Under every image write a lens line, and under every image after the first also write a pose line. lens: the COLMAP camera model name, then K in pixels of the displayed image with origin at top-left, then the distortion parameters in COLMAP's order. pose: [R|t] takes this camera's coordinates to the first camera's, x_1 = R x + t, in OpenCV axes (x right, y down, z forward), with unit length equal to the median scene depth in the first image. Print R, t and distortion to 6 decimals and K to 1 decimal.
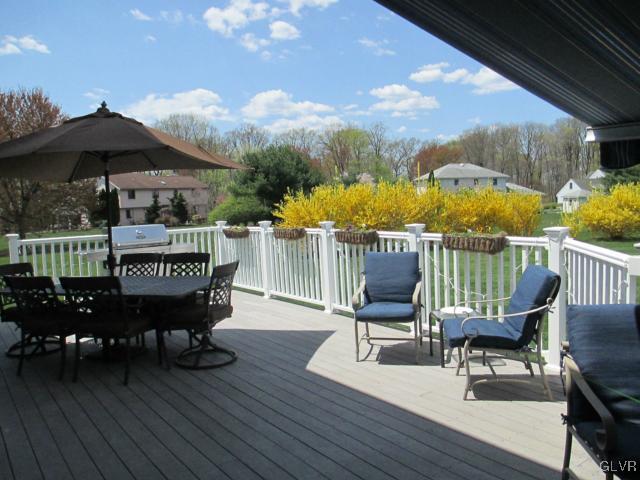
lens RADIAL K [[539.8, 0, 320.0], [0, 539.8, 240.0], [0, 0, 1]] dist [-0.041302, 0.002678]
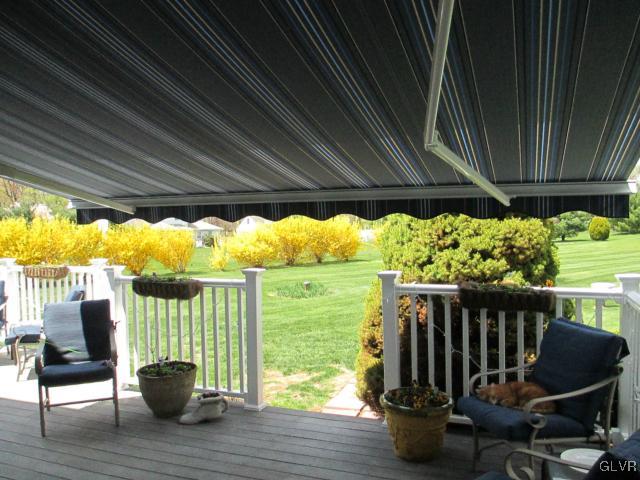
lens RADIAL K [[539.8, 0, 320.0], [0, 539.8, 240.0], [0, 0, 1]] dist [-0.041302, 0.002678]
pose [[0.848084, -0.001855, 0.529858, 0.160355], [0.034753, 0.998035, -0.052131, 0.019511], [-0.528720, 0.062625, 0.846483, -0.503462]]
